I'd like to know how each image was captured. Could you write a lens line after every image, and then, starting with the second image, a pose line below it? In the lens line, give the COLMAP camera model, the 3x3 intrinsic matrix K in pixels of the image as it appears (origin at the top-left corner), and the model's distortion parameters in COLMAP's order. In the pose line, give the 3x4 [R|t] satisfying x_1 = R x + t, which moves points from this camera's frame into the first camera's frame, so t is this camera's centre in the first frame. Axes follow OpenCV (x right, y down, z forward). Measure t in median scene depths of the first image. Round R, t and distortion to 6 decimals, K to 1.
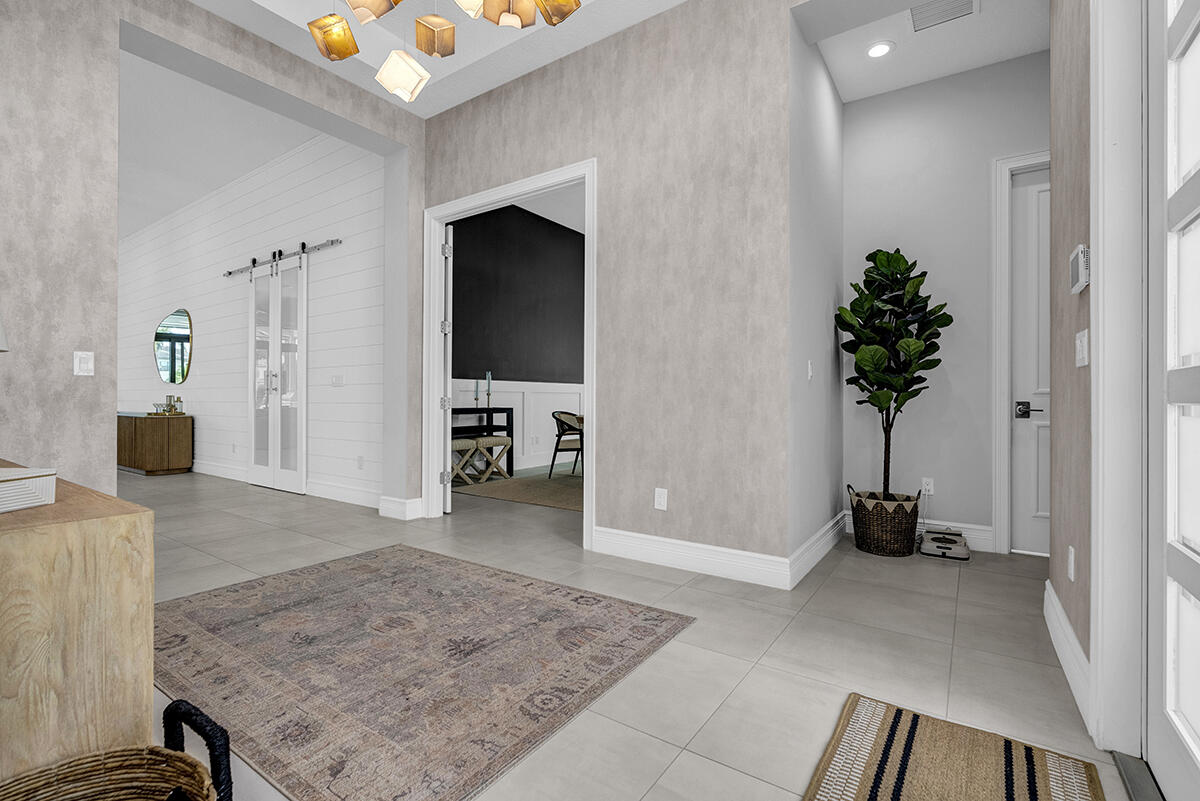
lens RADIAL K [[545.2, 0, 603.7], [0, 545.2, 397.5], [0, 0, 1]] dist [-0.020420, 0.010295]
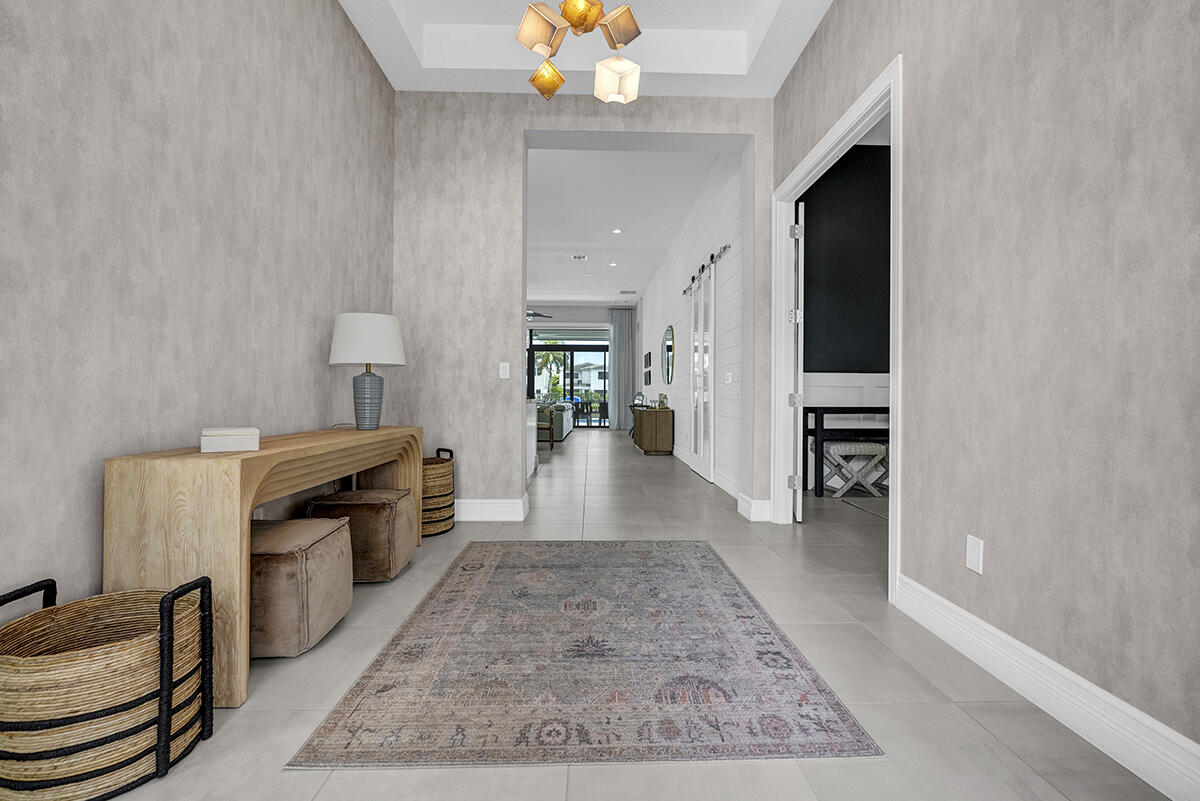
lens RADIAL K [[542.6, 0, 603.8], [0, 542.6, 396.8], [0, 0, 1]] dist [-0.009184, 0.000071]
pose [[0.588238, 0.001019, -0.808687, 0.425930], [-0.000951, 0.999999, 0.000568, 0.008449], [0.808687, 0.000435, 0.588239, 0.358034]]
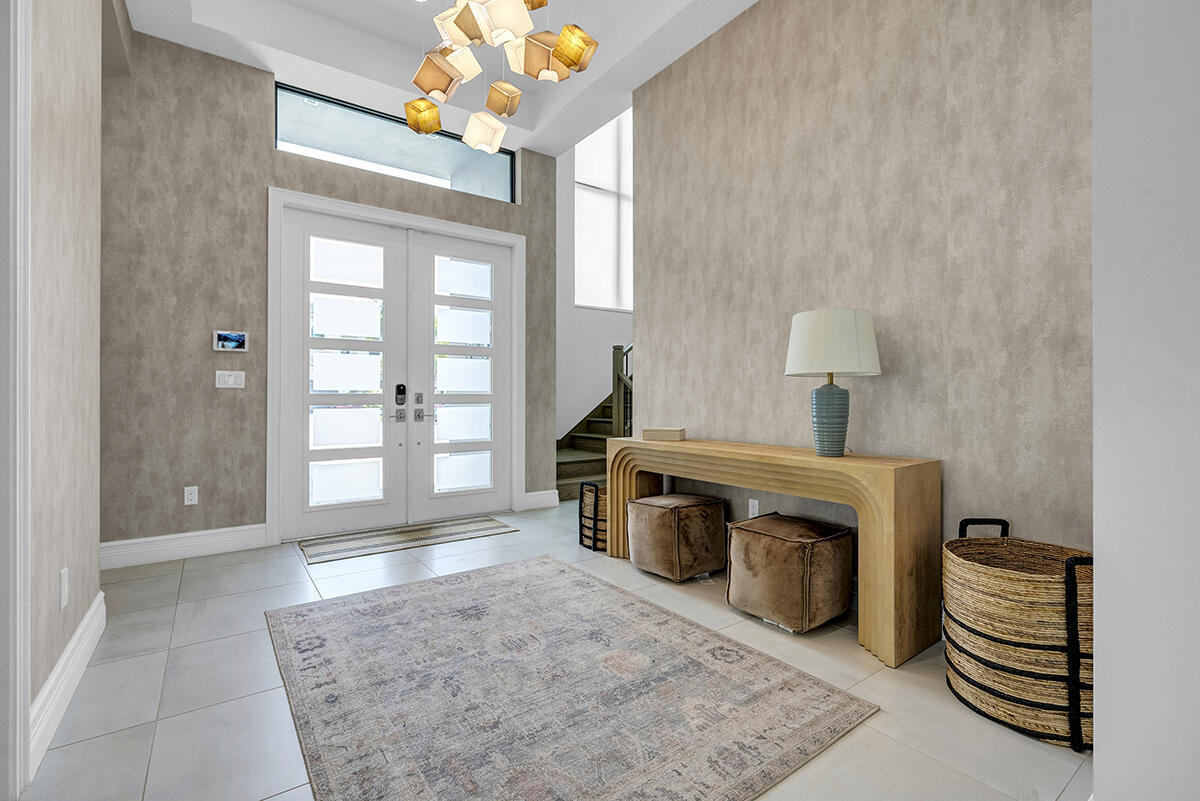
lens RADIAL K [[537.9, 0, 606.9], [0, 537.9, 391.7], [0, 0, 1]] dist [-0.001938, -0.000169]
pose [[-0.945742, 0.001083, 0.324918, -0.739754], [-0.001736, 0.999963, -0.008386, -0.021841], [-0.324915, -0.008495, -0.945705, 1.619715]]
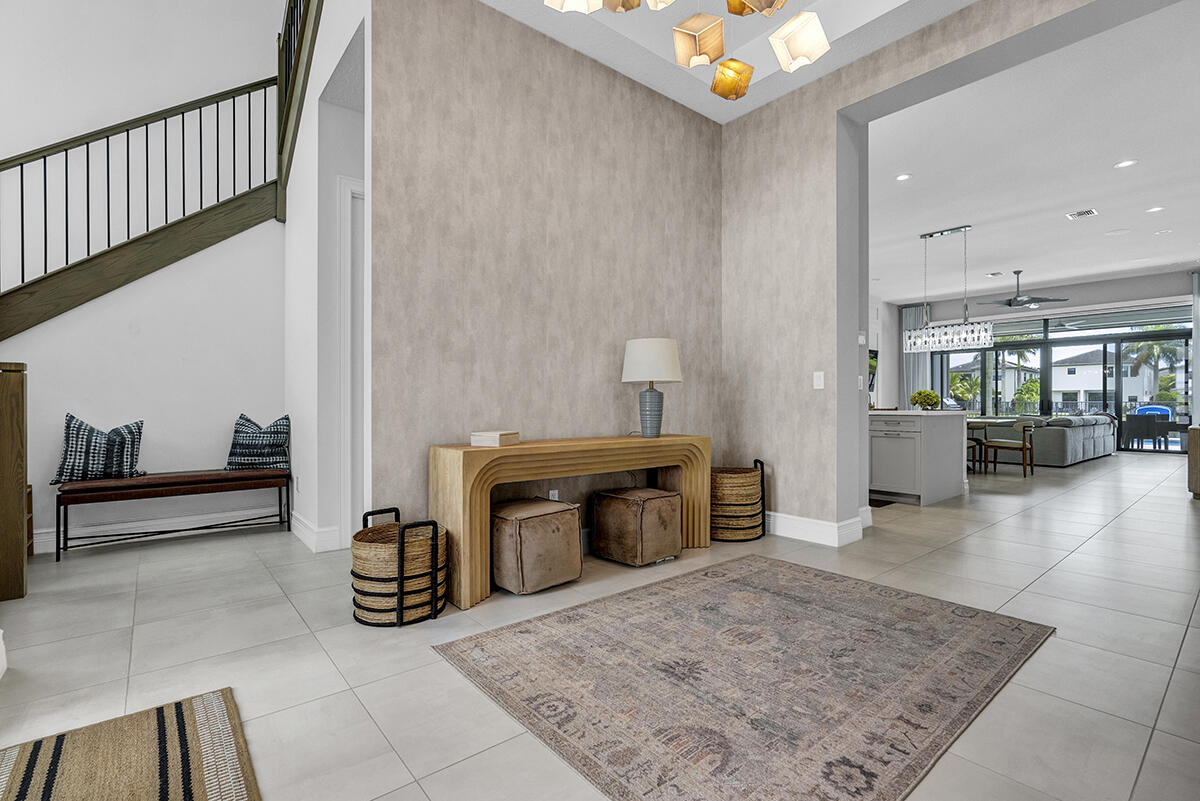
lens RADIAL K [[546.1, 0, 603.0], [0, 546.1, 407.6], [0, 0, 1]] dist [-0.004890, 0.000222]
pose [[-0.273448, 0.001701, -0.961885, 0.545931], [0.002075, 0.999997, 0.001179, 0.003356], [0.961885, -0.001674, -0.273451, 0.891002]]
